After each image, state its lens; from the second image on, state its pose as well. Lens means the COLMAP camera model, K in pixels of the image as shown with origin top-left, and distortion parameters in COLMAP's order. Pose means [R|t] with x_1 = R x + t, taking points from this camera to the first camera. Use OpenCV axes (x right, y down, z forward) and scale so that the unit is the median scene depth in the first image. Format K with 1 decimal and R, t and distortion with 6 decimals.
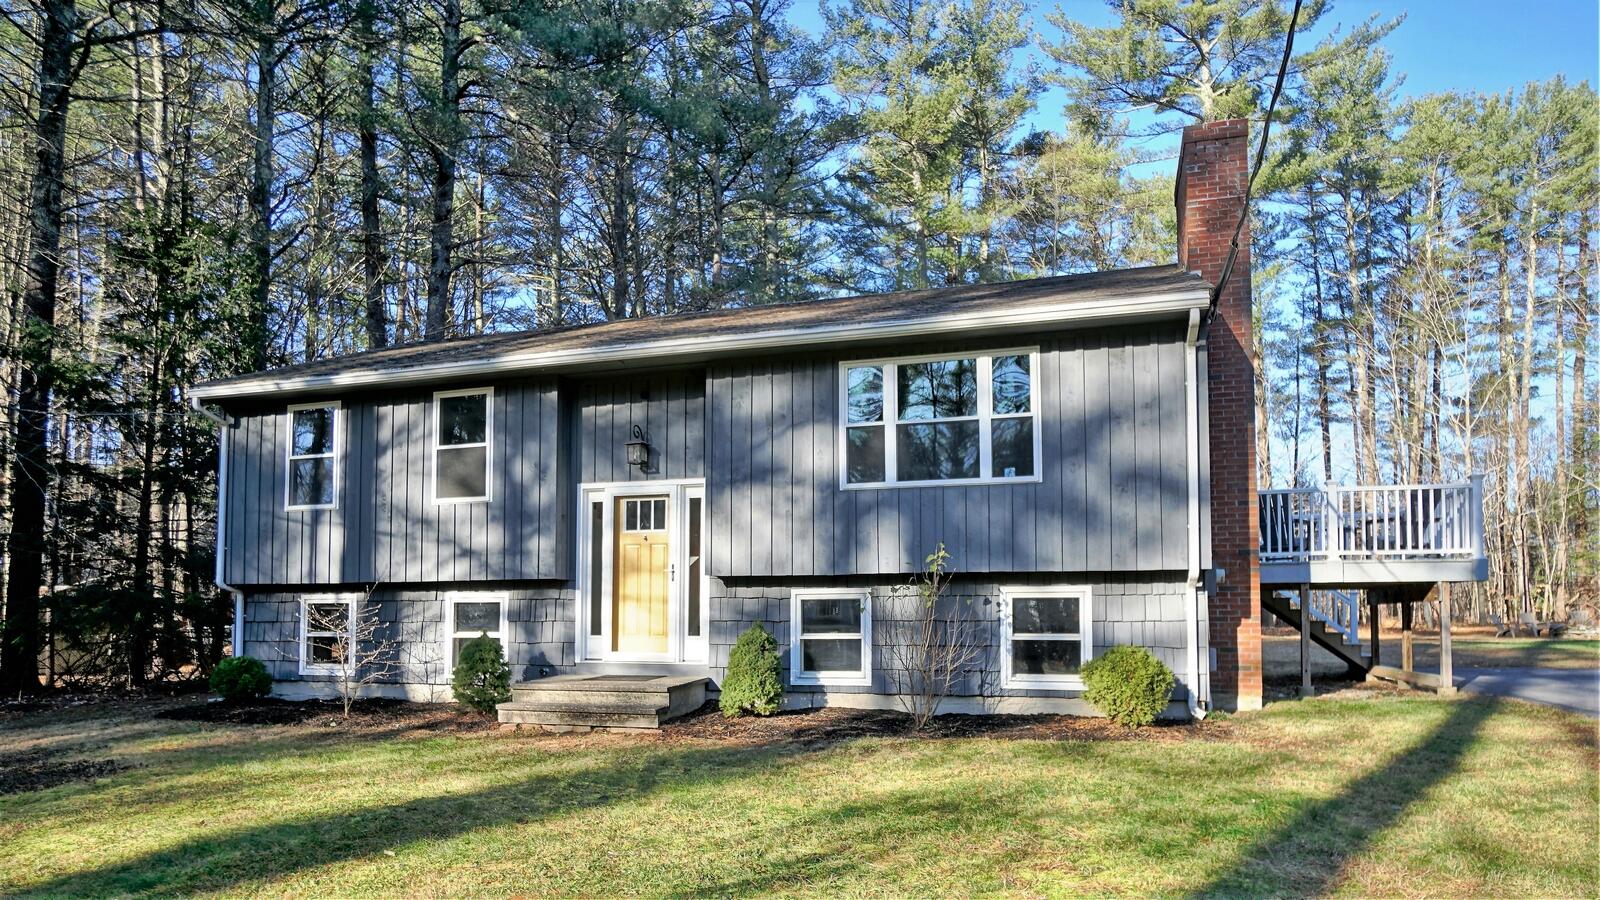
lens RADIAL K [[950.9, 0, 800.1], [0, 950.9, 417.9], [0, 0, 1]] dist [0.002299, 0.001954]
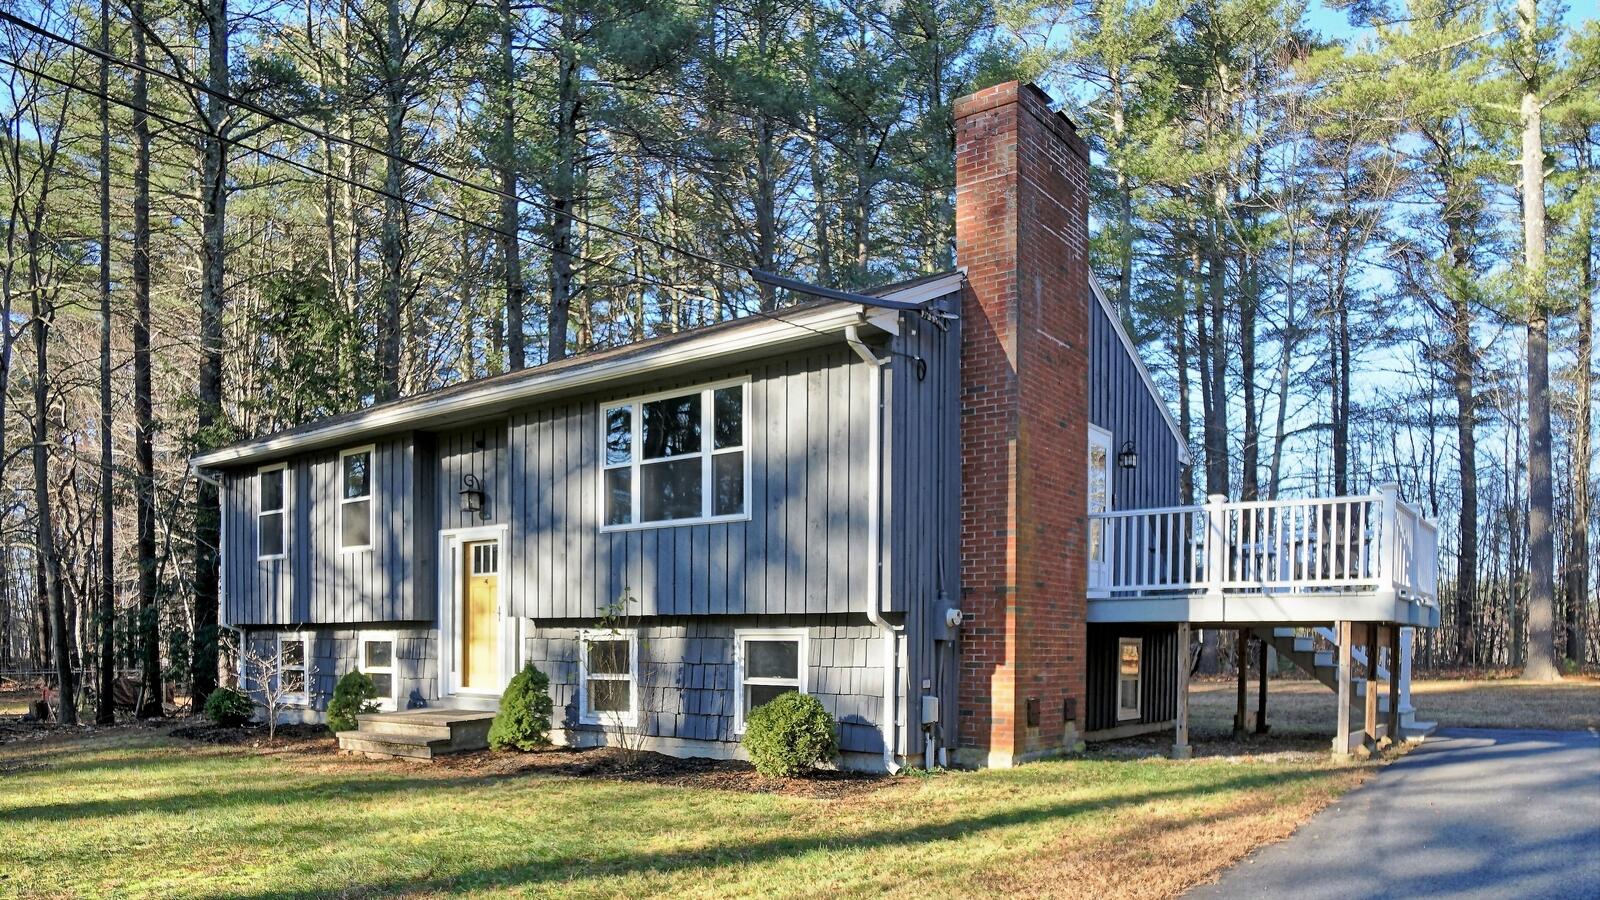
lens RADIAL K [[1166.8, 0, 800.0], [0, 1166.8, 450.0], [0, 0, 1]] dist [0.001673, 0.000280]
pose [[0.921621, -0.057796, -0.383764, 0.703528], [0.072047, 0.997140, 0.022849, -0.023542], [0.381346, -0.048707, 0.923149, -0.050001]]
